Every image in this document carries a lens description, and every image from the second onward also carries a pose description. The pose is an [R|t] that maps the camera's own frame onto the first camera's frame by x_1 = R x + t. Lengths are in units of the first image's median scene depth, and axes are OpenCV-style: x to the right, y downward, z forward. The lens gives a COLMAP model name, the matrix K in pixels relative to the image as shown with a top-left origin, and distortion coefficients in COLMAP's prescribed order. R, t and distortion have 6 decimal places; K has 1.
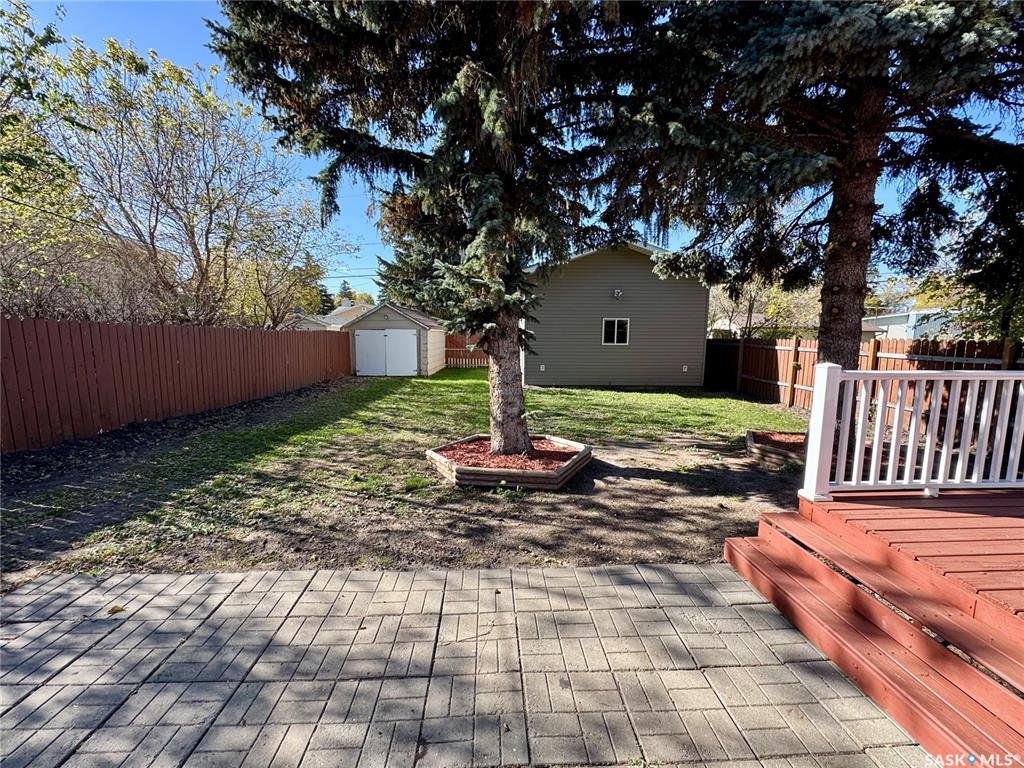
lens RADIAL K [[408.1, 0, 512.2], [0, 408.1, 380.3], [0, 0, 1]] dist [-0.002999, -0.000109]
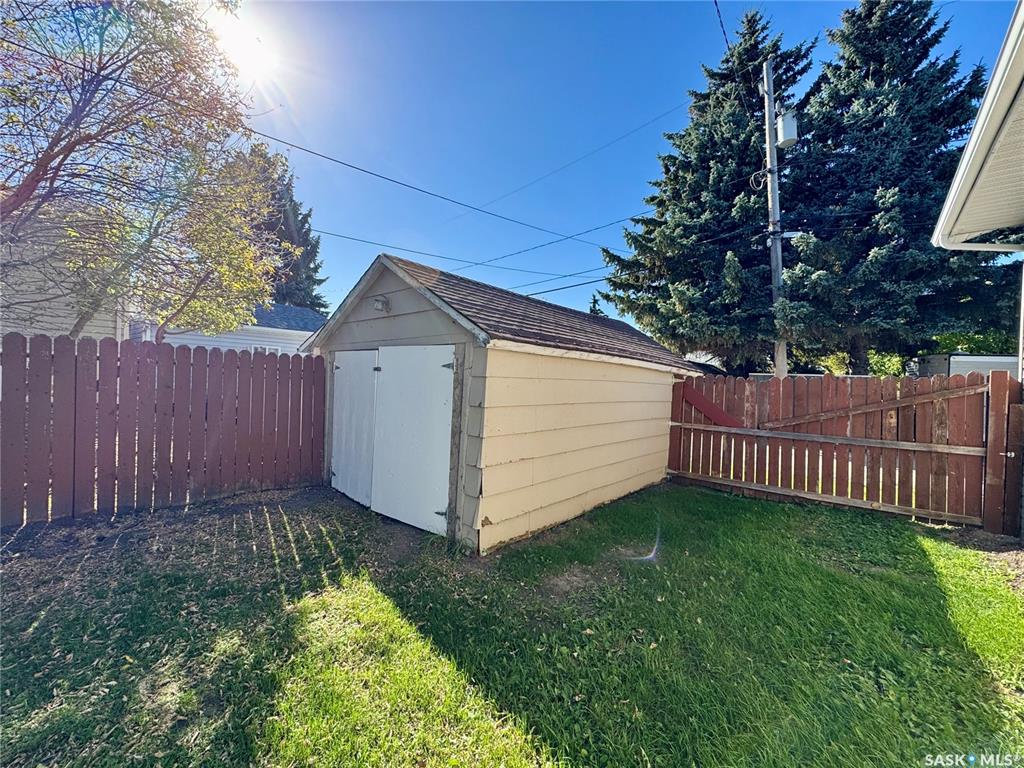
lens RADIAL K [[408.1, 0, 514.1], [0, 408.1, 381.9], [0, 0, 1]] dist [-0.002999, -0.000109]
pose [[0.741022, 0.023668, -0.671063, -0.164279], [-0.109996, 0.990157, -0.086541, -0.300595], [0.662410, 0.137943, 0.736332, 2.981884]]
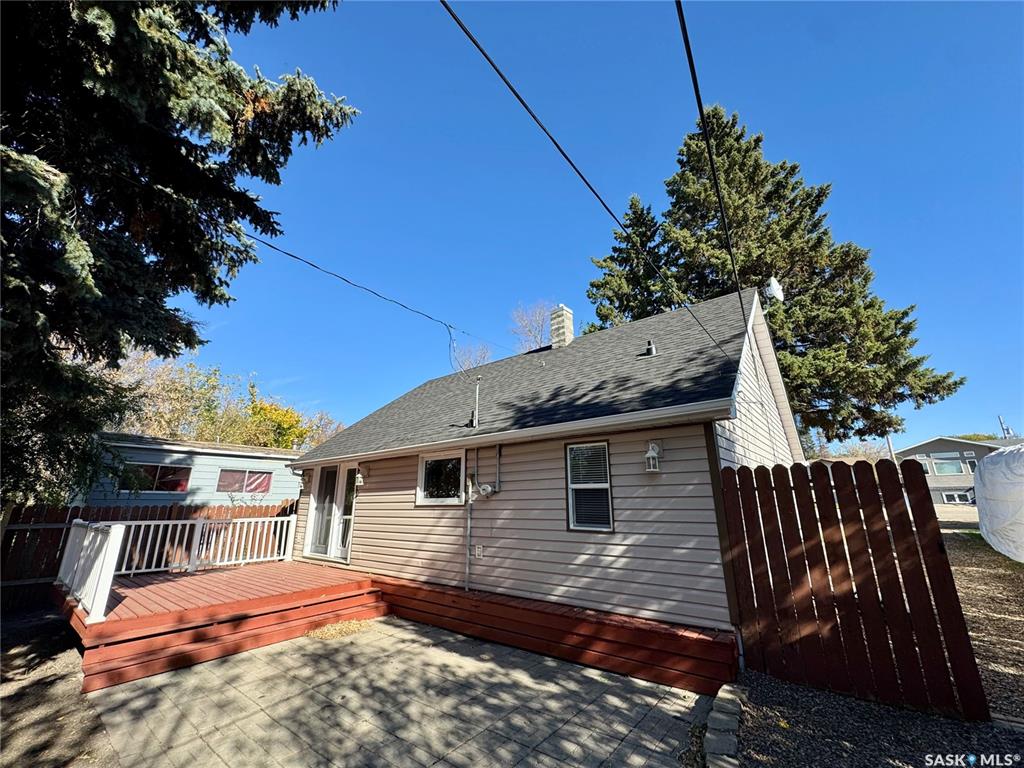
lens RADIAL K [[408.1, 0, 512.0], [0, 408.1, 384.8], [0, 0, 1]] dist [-0.002999, -0.000109]
pose [[-0.740077, 0.183001, 0.647145, -0.965118], [0.081699, 0.979603, -0.183583, -0.106948], [-0.667542, -0.082994, -0.739933, 0.774350]]
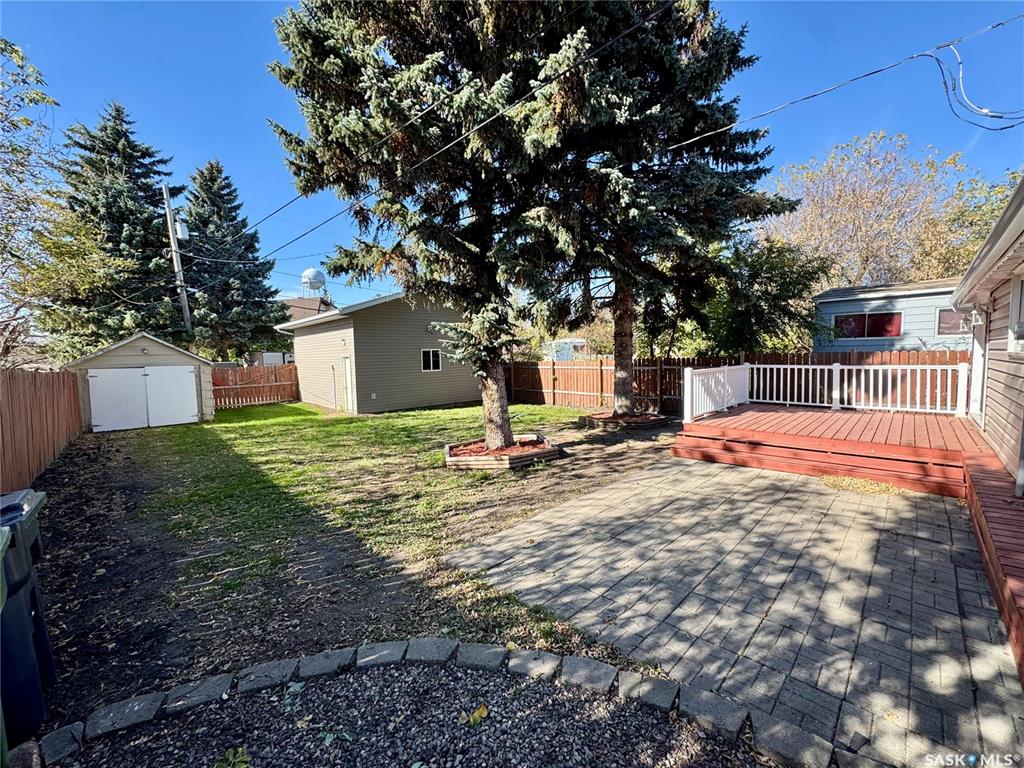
lens RADIAL K [[408.1, 0, 511.8], [0, 408.1, 387.9], [0, 0, 1]] dist [-0.002999, -0.000109]
pose [[0.740740, -0.076822, 0.667384, -1.092405], [0.109445, 0.993968, -0.007059, -0.013994], [-0.662816, 0.078271, 0.744680, -0.097883]]
